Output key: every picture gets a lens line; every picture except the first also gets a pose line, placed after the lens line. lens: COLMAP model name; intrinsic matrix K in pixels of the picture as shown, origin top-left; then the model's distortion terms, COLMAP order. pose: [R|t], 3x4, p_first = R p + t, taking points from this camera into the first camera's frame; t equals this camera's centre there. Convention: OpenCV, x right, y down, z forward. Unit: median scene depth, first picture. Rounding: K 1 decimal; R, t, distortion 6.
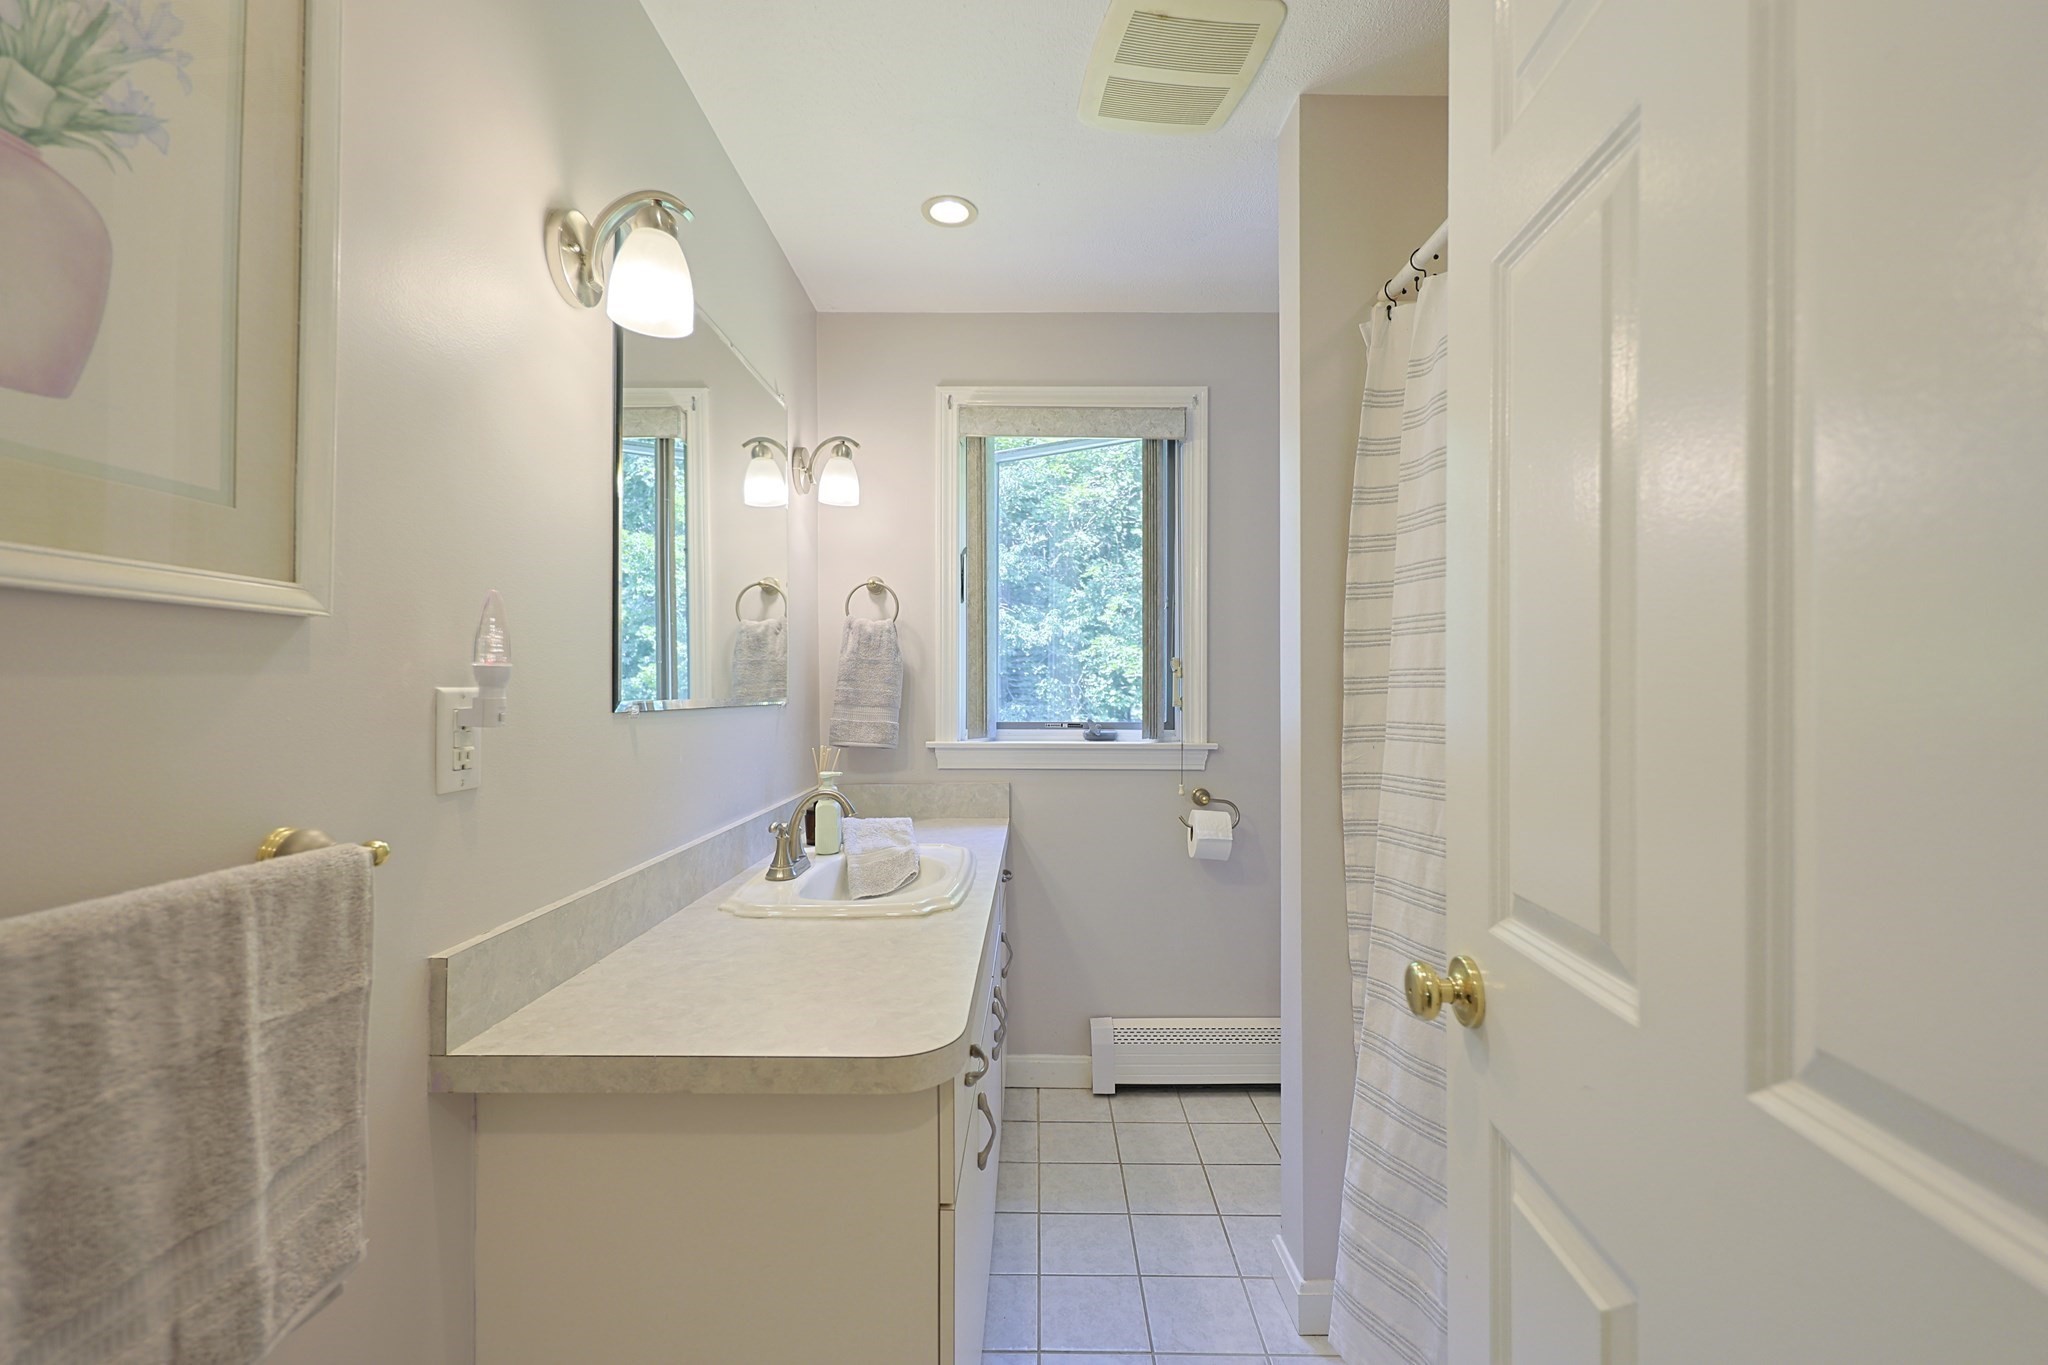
lens RADIAL K [[883.6, 0, 1024.2], [0, 883.6, 682.8], [0, 0, 1]] dist [0.007253, -0.001880]
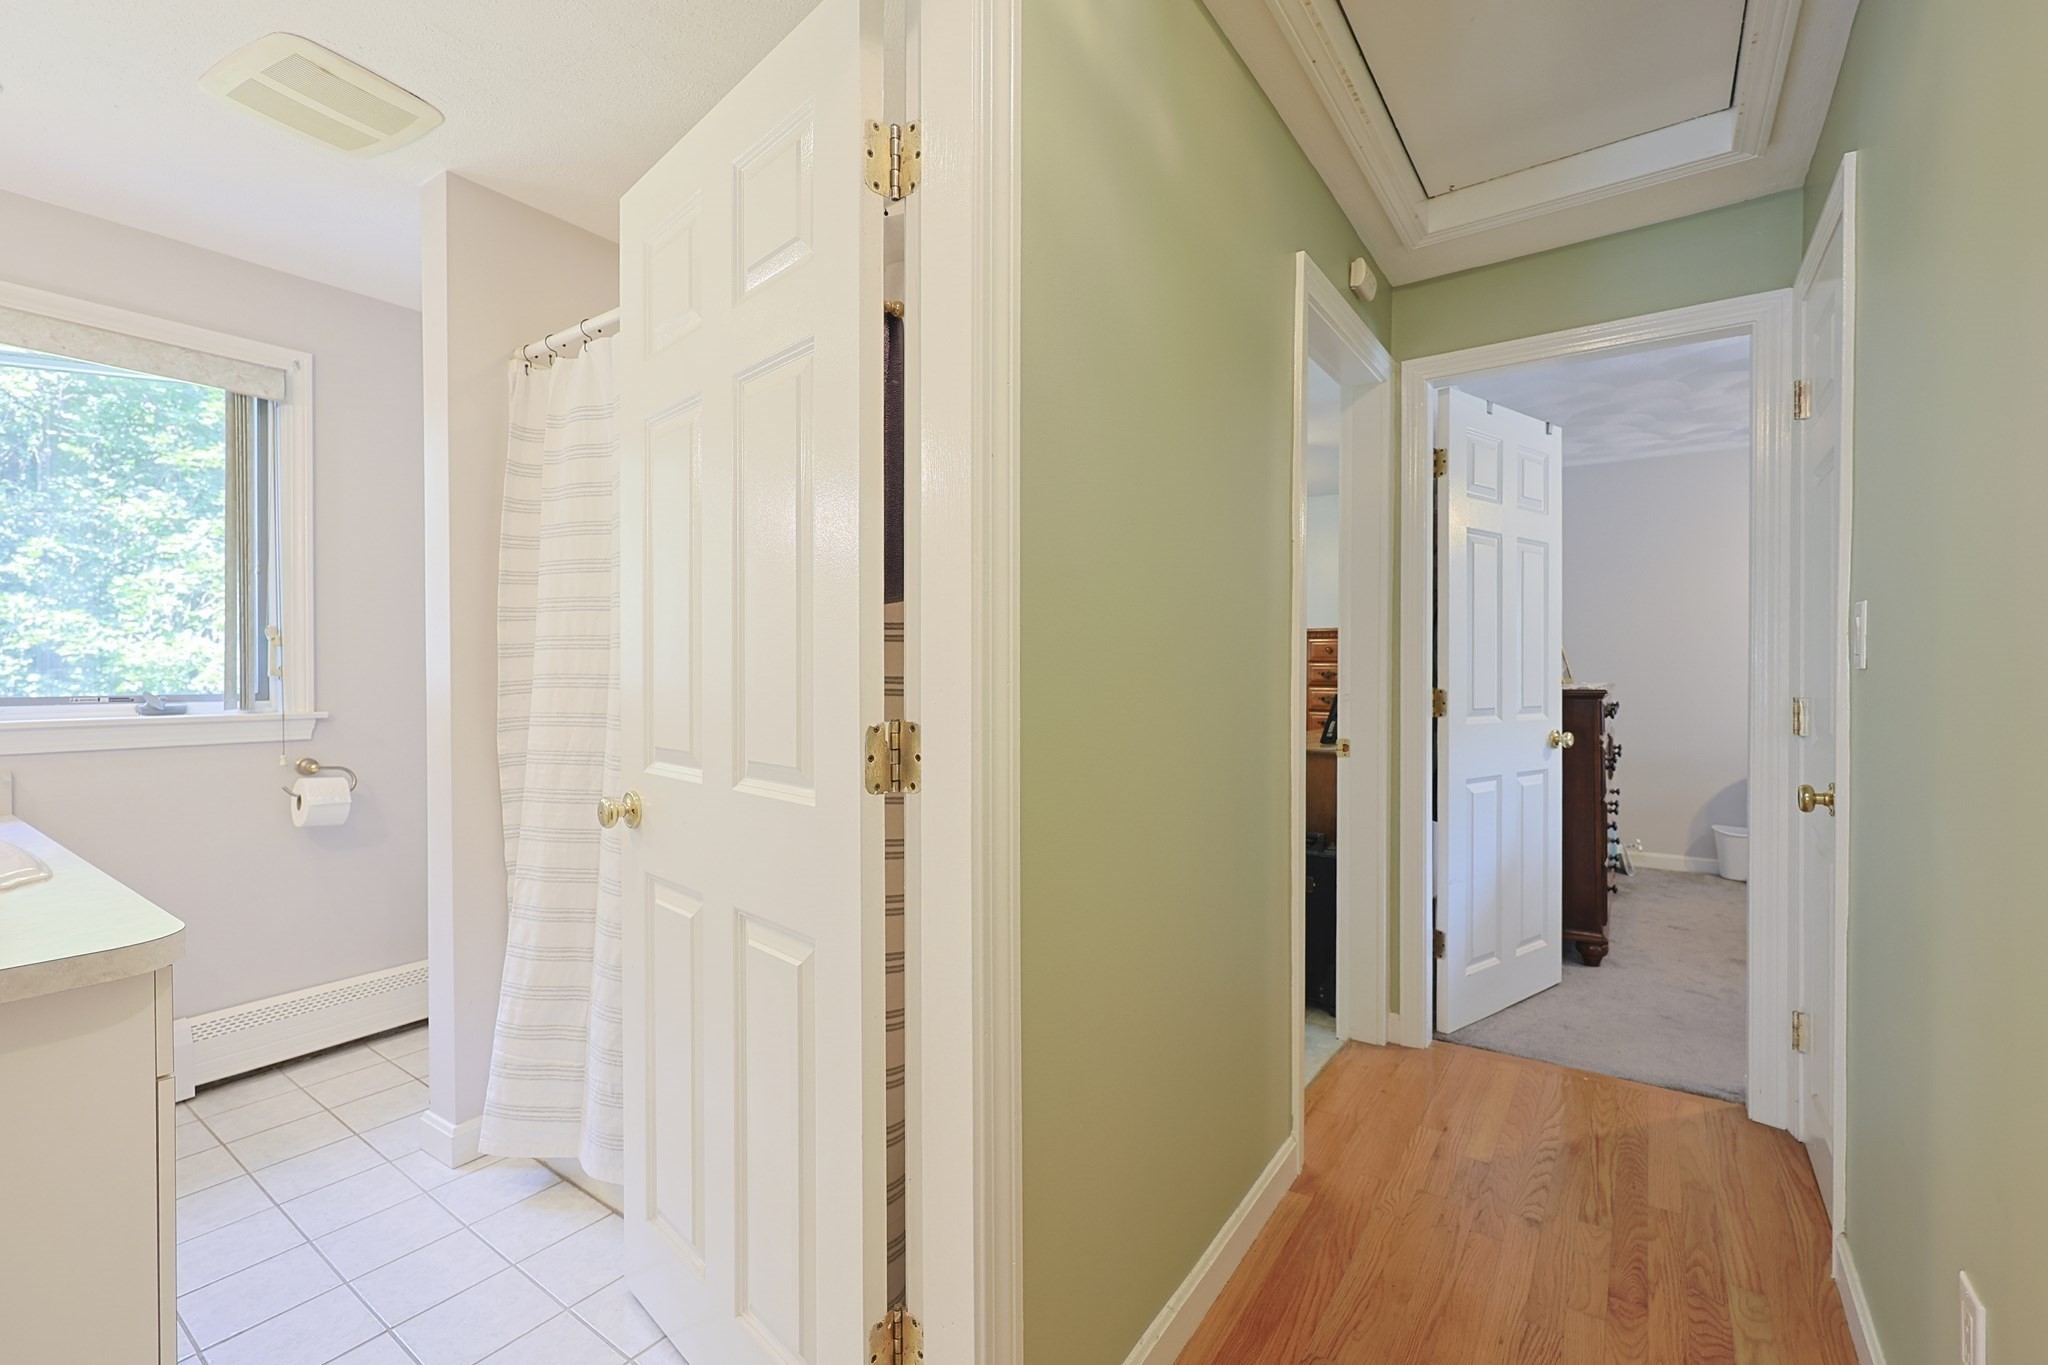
lens RADIAL K [[883.6, 0, 1042.2], [0, 883.6, 676.8], [0, 0, 1]] dist [0.007253, -0.001880]
pose [[0.555617, -0.011838, 0.831354, -0.171088], [0.002266, 0.999916, 0.012724, 0.017844], [-0.831436, -0.005186, 0.555597, -0.244775]]
